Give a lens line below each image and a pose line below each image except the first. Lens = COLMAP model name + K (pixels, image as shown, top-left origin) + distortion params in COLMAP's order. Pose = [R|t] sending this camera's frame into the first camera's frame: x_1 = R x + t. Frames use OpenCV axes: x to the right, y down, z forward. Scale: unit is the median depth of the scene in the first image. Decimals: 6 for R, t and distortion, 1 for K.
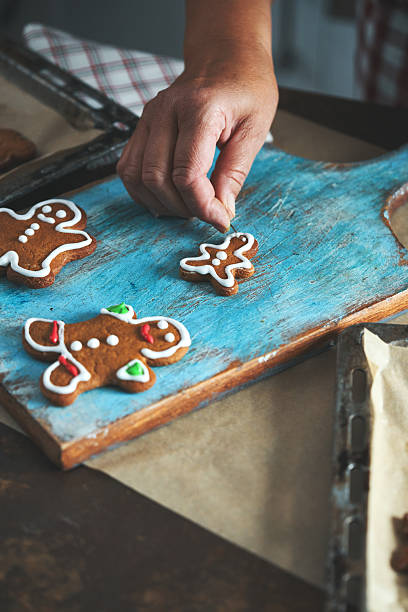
lens RADIAL K [[1779.3, 0, 203.3], [0, 1779.3, 302.3], [0, 0, 1]] dist [-0.214396, 0.000000]
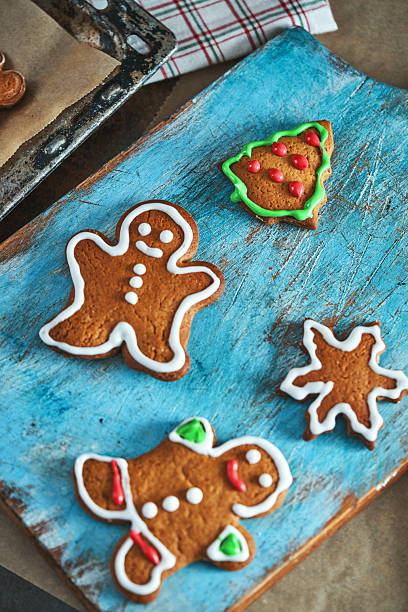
lens RADIAL K [[1779.3, 0, 201.8], [0, 1779.3, 311.8], [0, 0, 1]] dist [-0.214396, 0.000000]
pose [[0.994382, -0.086262, 0.061345, -0.087430], [0.043470, 0.861214, 0.506381, -0.436117], [-0.096513, -0.500869, 0.860125, 0.364770]]
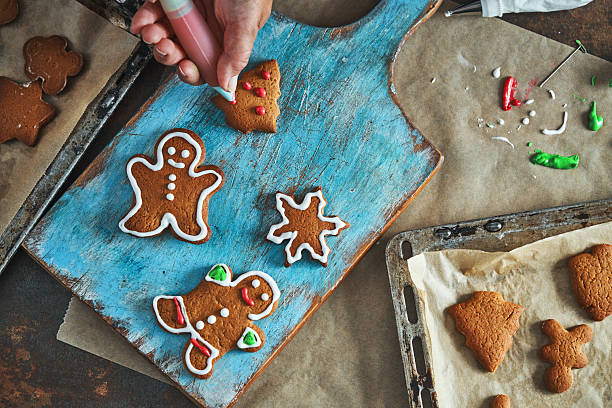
lens RADIAL K [[1779.3, 0, 308.4], [0, 1779.3, 202.1], [0, 0, 1]] dist [-0.214396, 0.000000]
pose [[0.970050, -0.239162, 0.042477, -0.026740], [0.144011, 0.707073, 0.692321, -0.935559], [-0.195611, -0.665469, 0.720338, 0.083366]]
